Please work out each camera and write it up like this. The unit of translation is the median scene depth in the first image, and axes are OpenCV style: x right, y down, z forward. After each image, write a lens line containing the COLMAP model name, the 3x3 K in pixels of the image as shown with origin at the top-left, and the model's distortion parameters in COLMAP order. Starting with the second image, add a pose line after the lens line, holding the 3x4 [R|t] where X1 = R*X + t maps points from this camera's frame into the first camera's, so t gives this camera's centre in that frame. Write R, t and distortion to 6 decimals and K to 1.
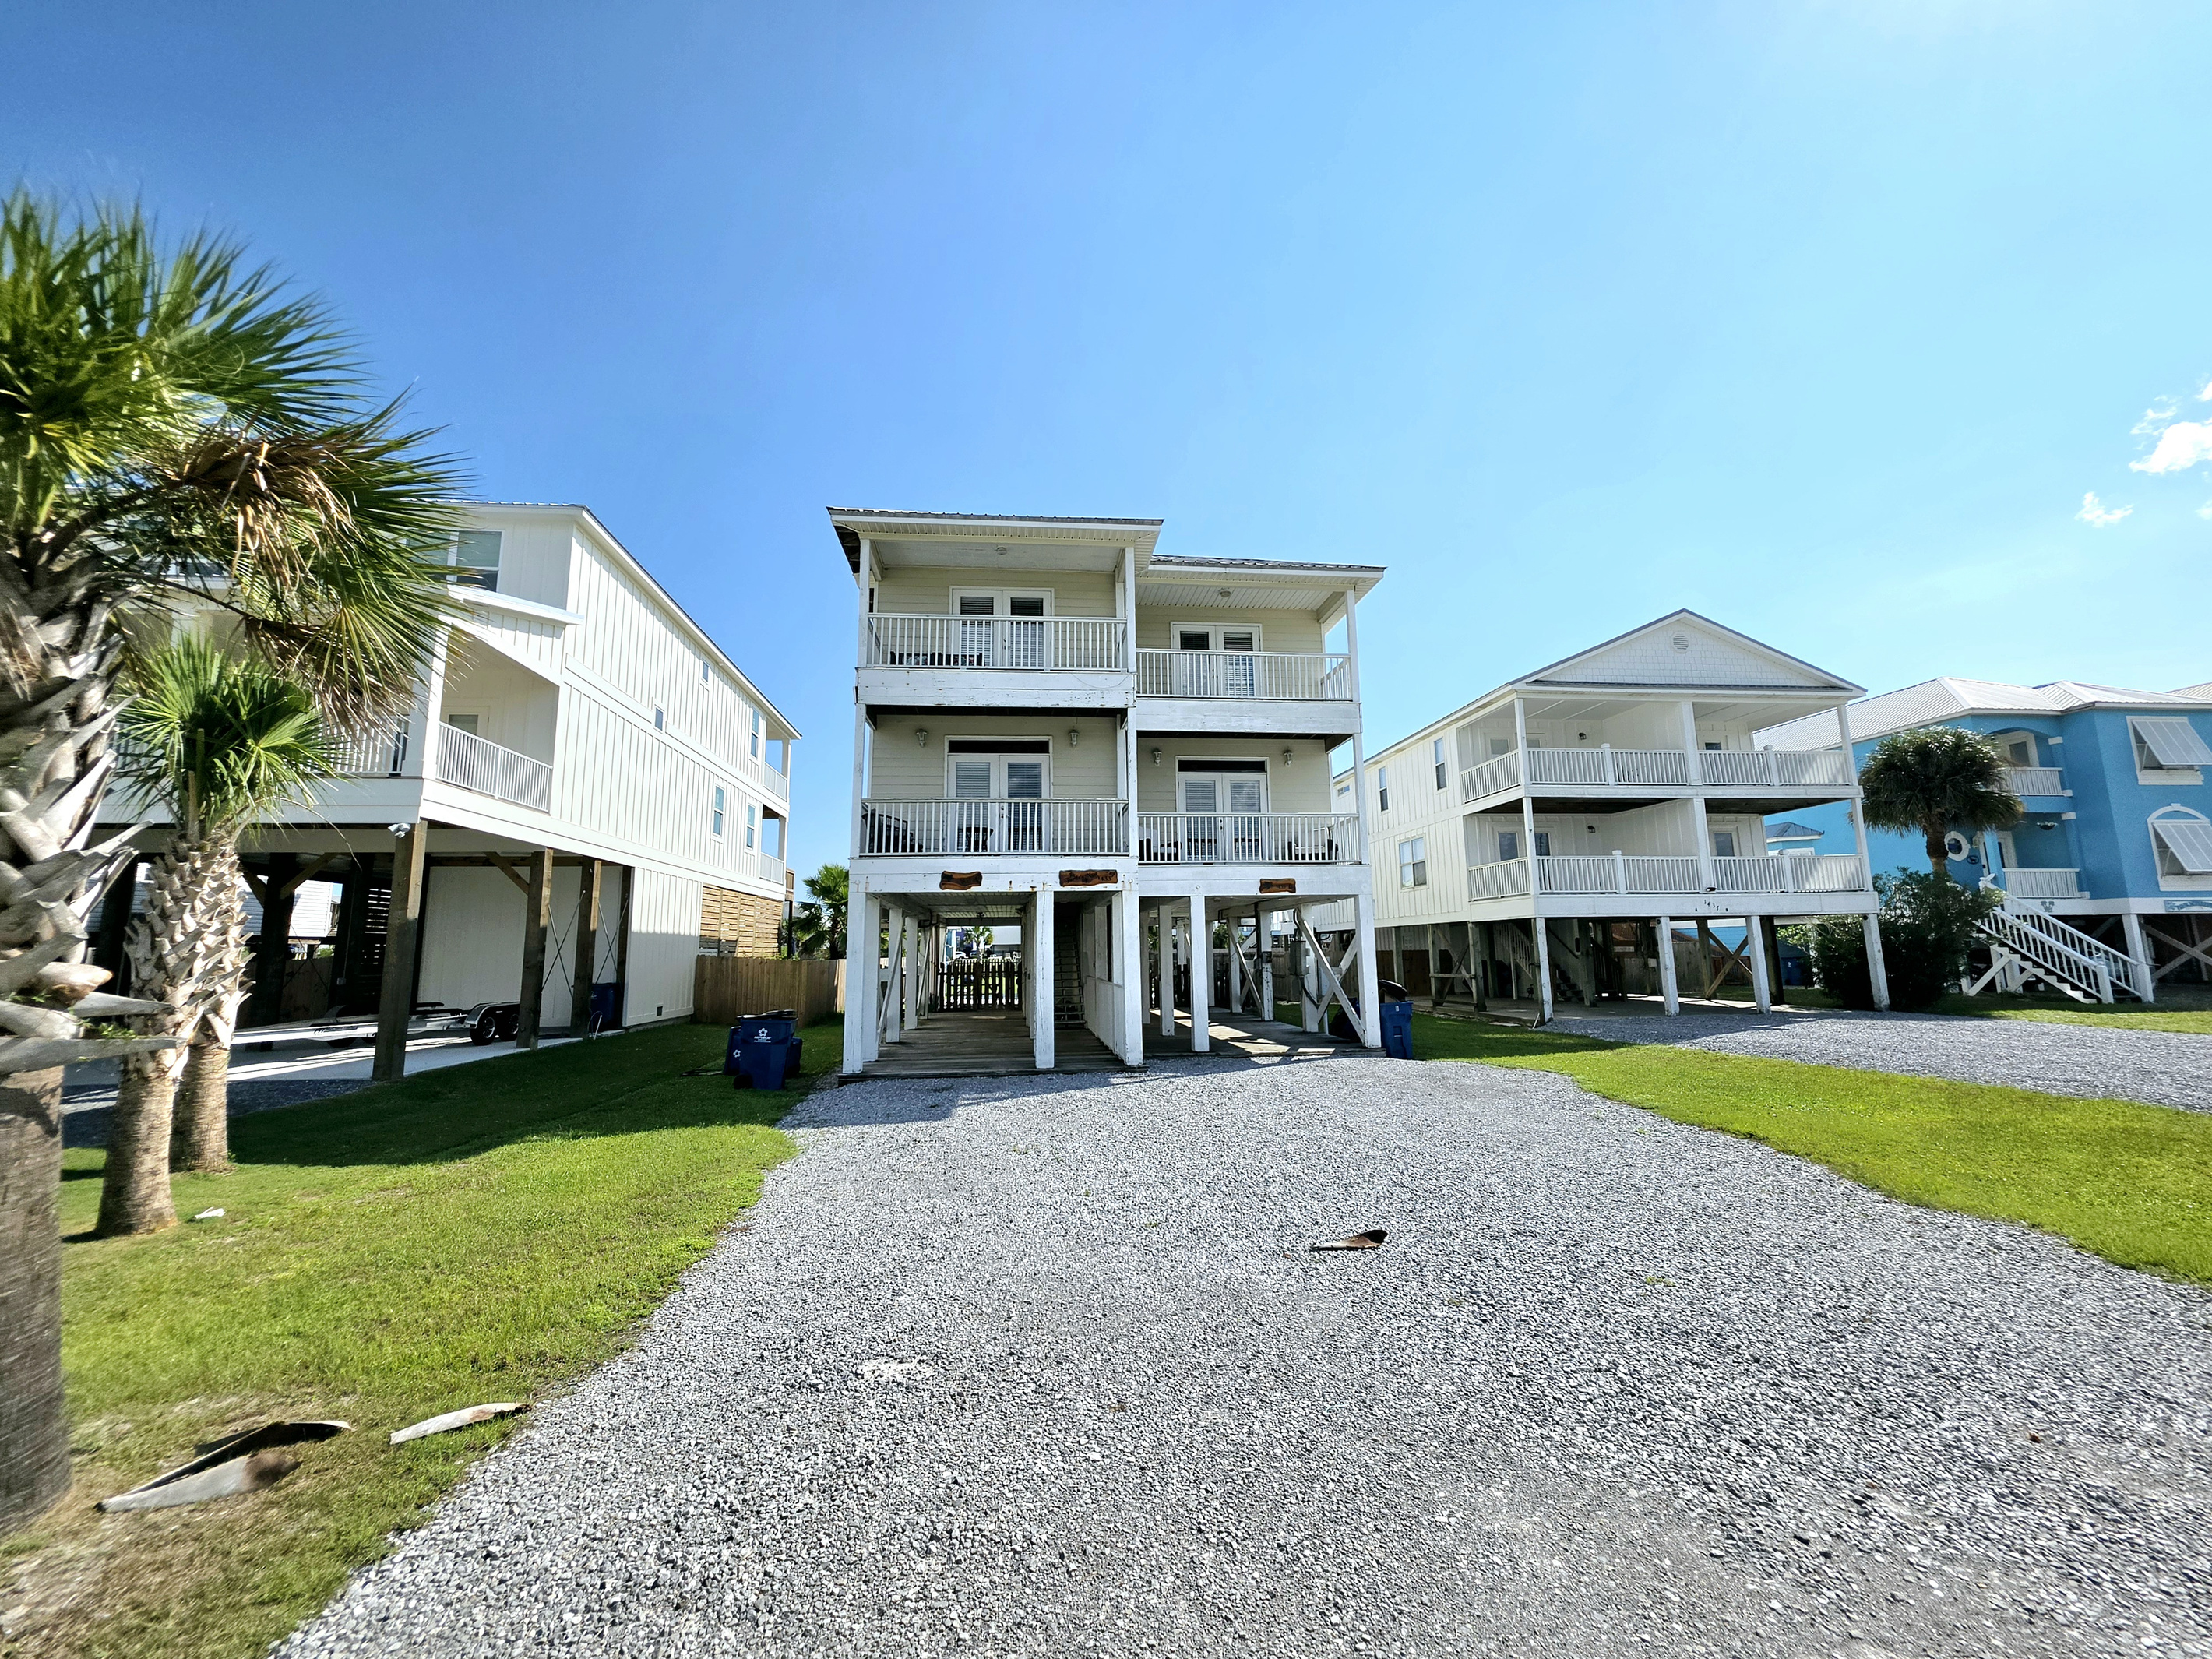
lens RADIAL K [[885.9, 0, 1100.8], [0, 885.9, 819.7], [0, 0, 1]] dist [0.001486, 0.000123]
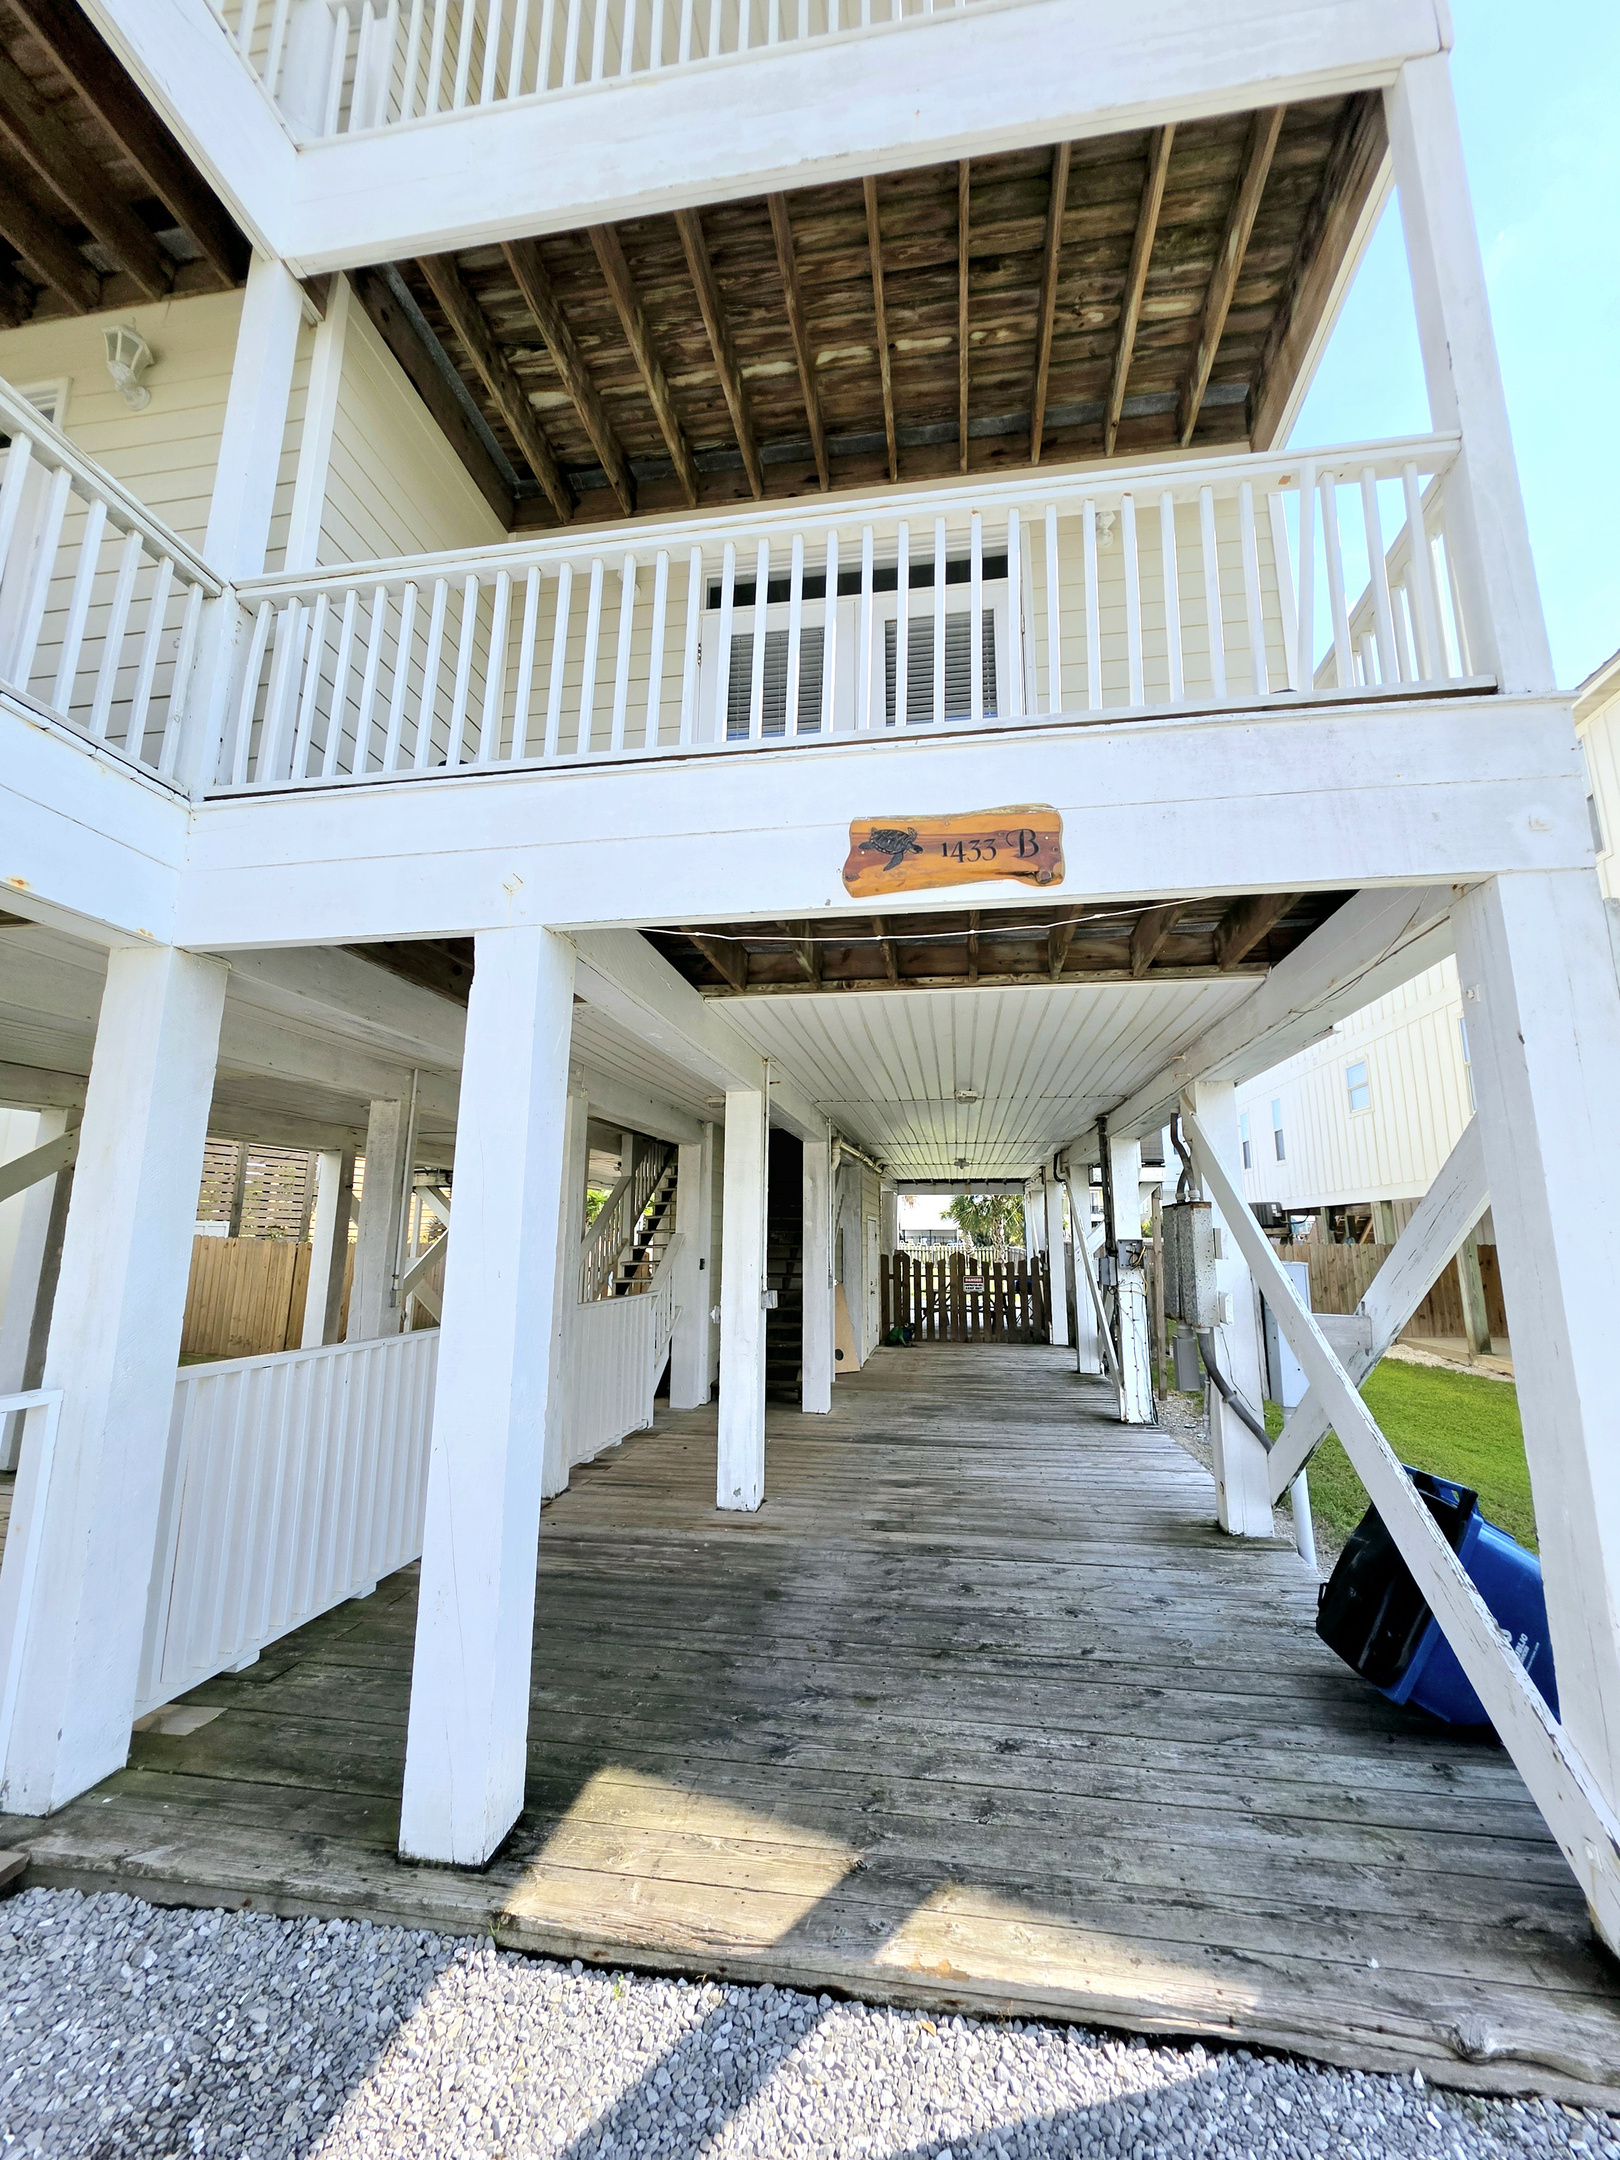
lens RADIAL K [[865.1, 0, 818.3], [0, 865.1, 1076.2], [0, 0, 1]] dist [0.001486, 0.000123]
pose [[0.965453, -0.031833, -0.258624, 0.183836], [0.023346, 0.999085, -0.035824, 0.103550], [0.259528, 0.028548, 0.965314, 0.705671]]
